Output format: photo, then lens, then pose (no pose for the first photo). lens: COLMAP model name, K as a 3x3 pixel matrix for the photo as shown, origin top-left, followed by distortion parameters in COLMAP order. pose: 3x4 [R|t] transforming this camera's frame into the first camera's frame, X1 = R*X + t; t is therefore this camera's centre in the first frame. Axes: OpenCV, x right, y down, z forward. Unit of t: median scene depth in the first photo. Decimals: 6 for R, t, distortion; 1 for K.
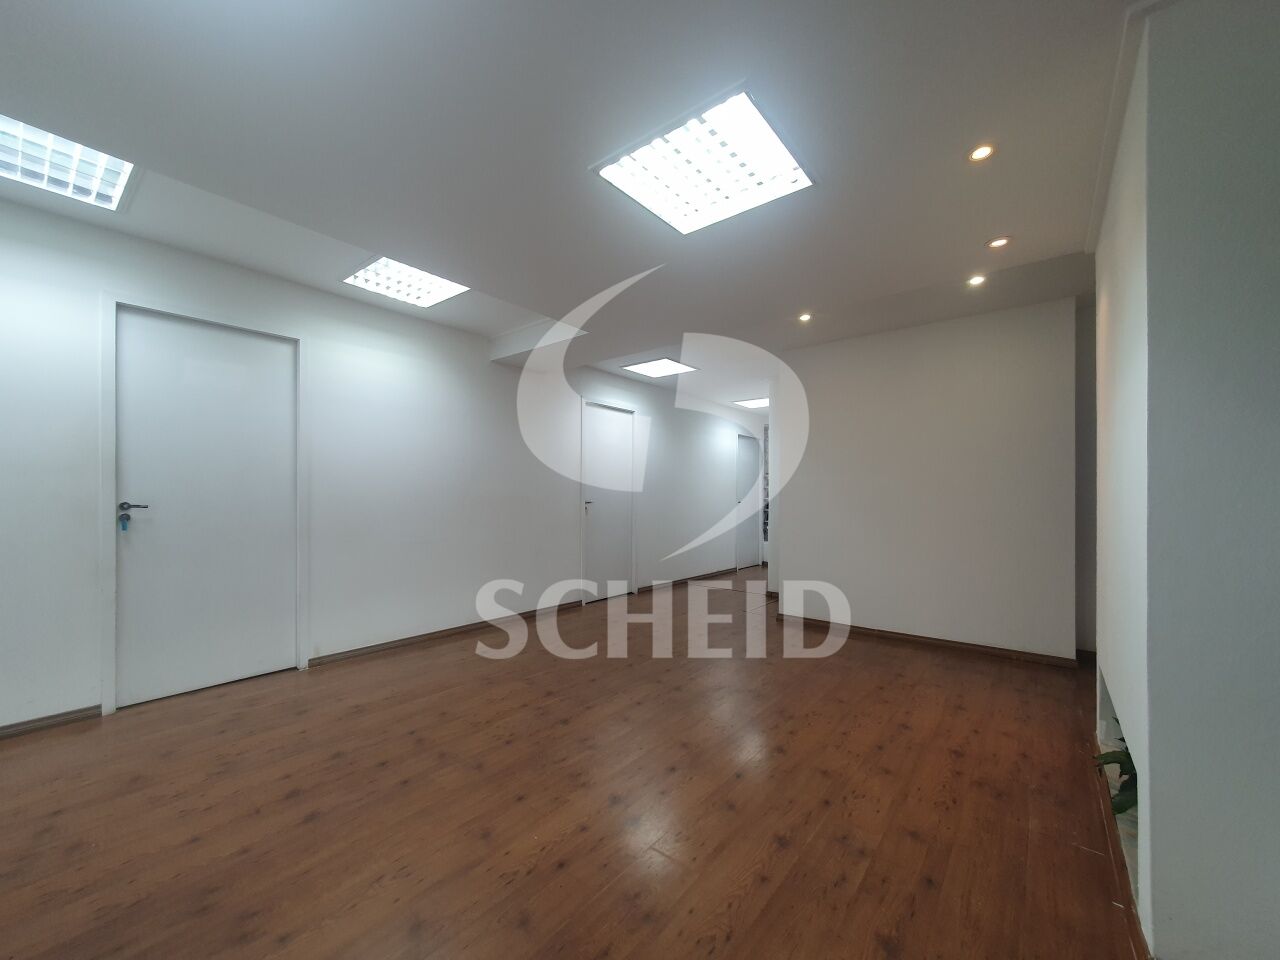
lens RADIAL K [[506.0, 0, 640.1], [0, 506.0, 494.6], [0, 0, 1]] dist [0.001536, 0.000137]
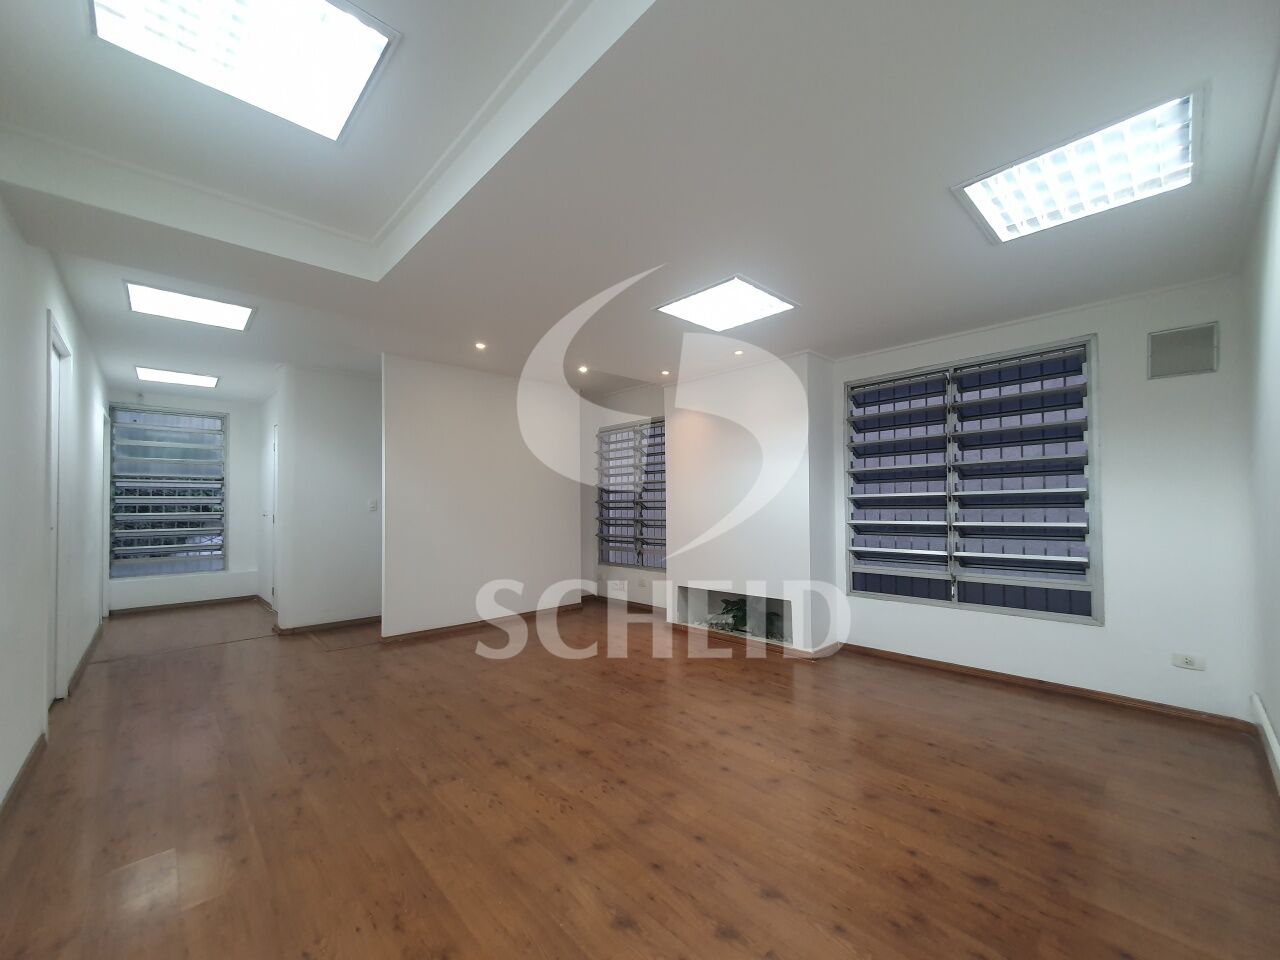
lens RADIAL K [[506.0, 0, 640.1], [0, 506.0, 494.6], [0, 0, 1]] dist [0.001536, 0.000137]
pose [[0.139046, 0.012127, 0.990212, -1.133278], [0.008649, 0.999872, -0.013460, -0.016173], [-0.990248, 0.010435, 0.138924, 0.810804]]
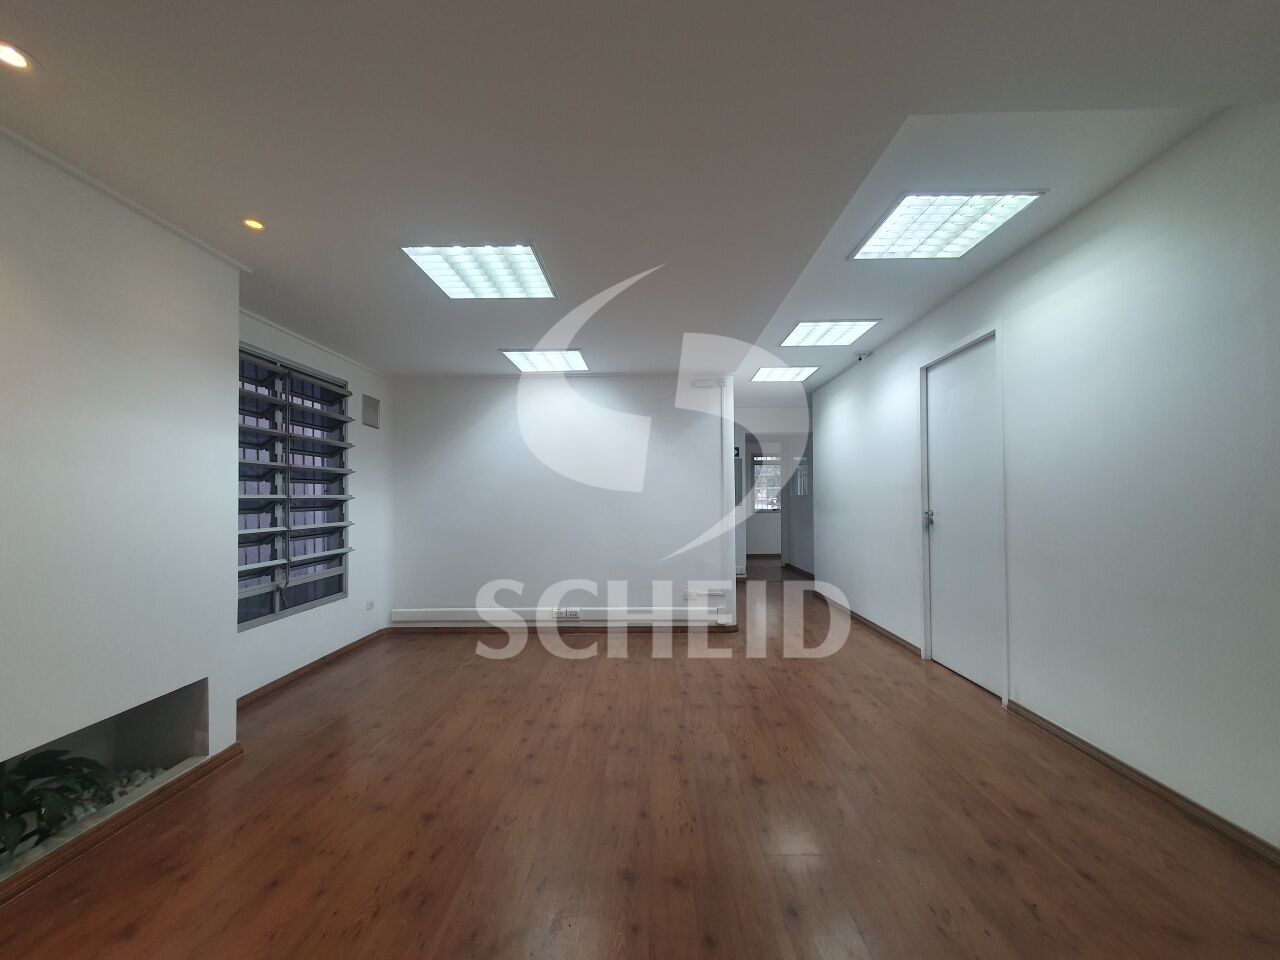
lens RADIAL K [[506.0, 0, 640.1], [0, 506.0, 494.6], [0, 0, 1]] dist [0.001536, 0.000137]
pose [[-0.794440, -0.004819, -0.607324, 0.484309], [0.005695, 0.999865, -0.015383, -0.010429], [0.607316, -0.015680, -0.794306, 1.791469]]
